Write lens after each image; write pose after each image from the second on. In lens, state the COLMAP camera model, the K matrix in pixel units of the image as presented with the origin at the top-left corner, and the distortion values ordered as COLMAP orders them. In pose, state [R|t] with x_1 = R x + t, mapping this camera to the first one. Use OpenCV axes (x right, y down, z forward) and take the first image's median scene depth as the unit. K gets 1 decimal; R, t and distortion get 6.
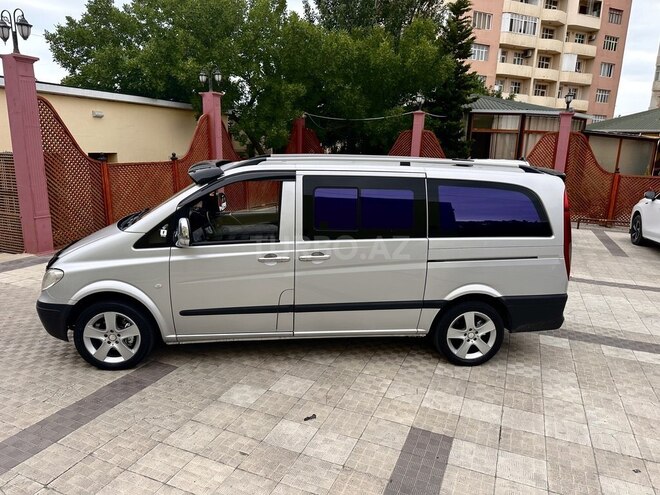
lens RADIAL K [[464.1, 0, 330.0], [0, 464.1, 247.5], [0, 0, 1]] dist [0.049553, -0.059673]
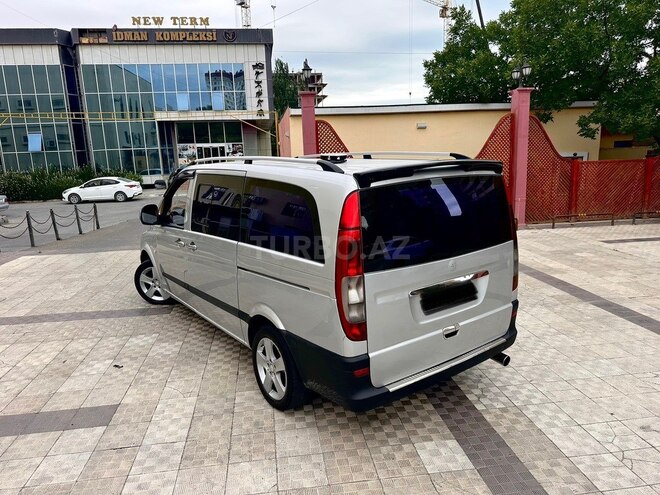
lens RADIAL K [[468.0, 0, 328.3], [0, 468.0, 237.0], [0, 0, 1]] dist [0.032816, -0.036796]
pose [[0.500697, 0.105475, -0.859172, 1.052950], [-0.136431, 0.989759, 0.041999, -0.089499], [0.854803, 0.096189, 0.509960, 0.653957]]
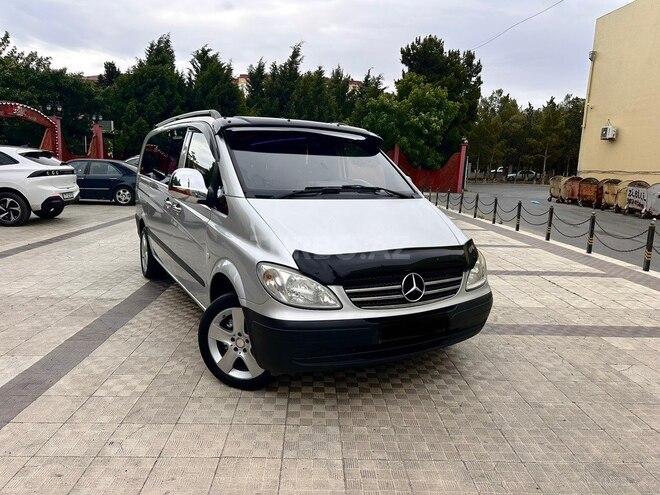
lens RADIAL K [[468.4, 0, 332.2], [0, 468.4, 238.6], [0, 0, 1]] dist [0.034634, -0.042379]
pose [[-0.410169, -0.189254, 0.892157, -1.152639], [0.144156, 0.952481, 0.268326, -0.221840], [-0.900544, 0.238669, -0.363396, 1.428123]]
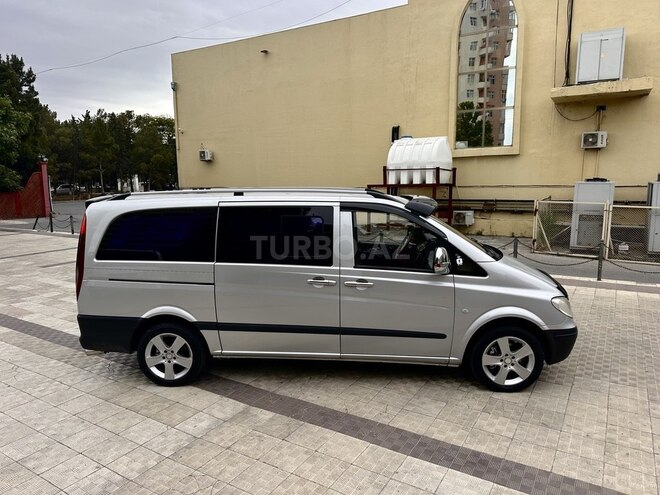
lens RADIAL K [[459.8, 0, 327.2], [0, 459.8, 251.3], [0, 0, 1]] dist [0.041053, -0.055533]
pose [[-0.984969, -0.049919, 0.165363, -0.250228], [0.013809, 0.931512, 0.363449, -0.497411], [-0.172180, 0.360270, -0.916820, 2.244336]]
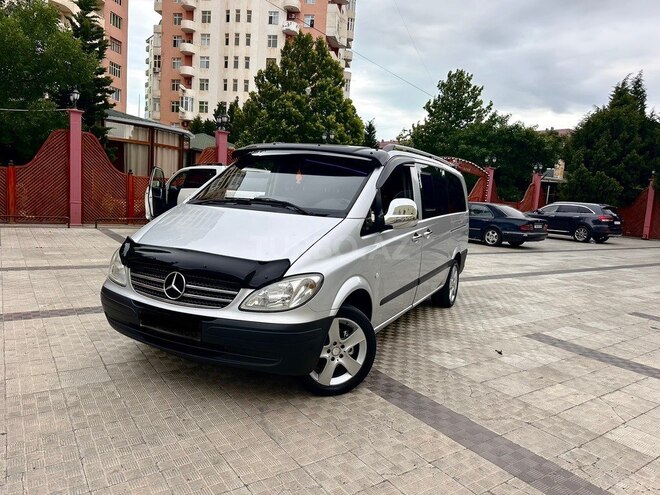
lens RADIAL K [[468.4, 0, 332.2], [0, 468.4, 238.6], [0, 0, 1]] dist [0.034634, -0.042379]
pose [[0.538456, -0.083596, 0.838497, -1.079539], [0.132145, 0.991132, 0.013955, -0.013029], [-0.832228, 0.103289, 0.544728, 0.530576]]
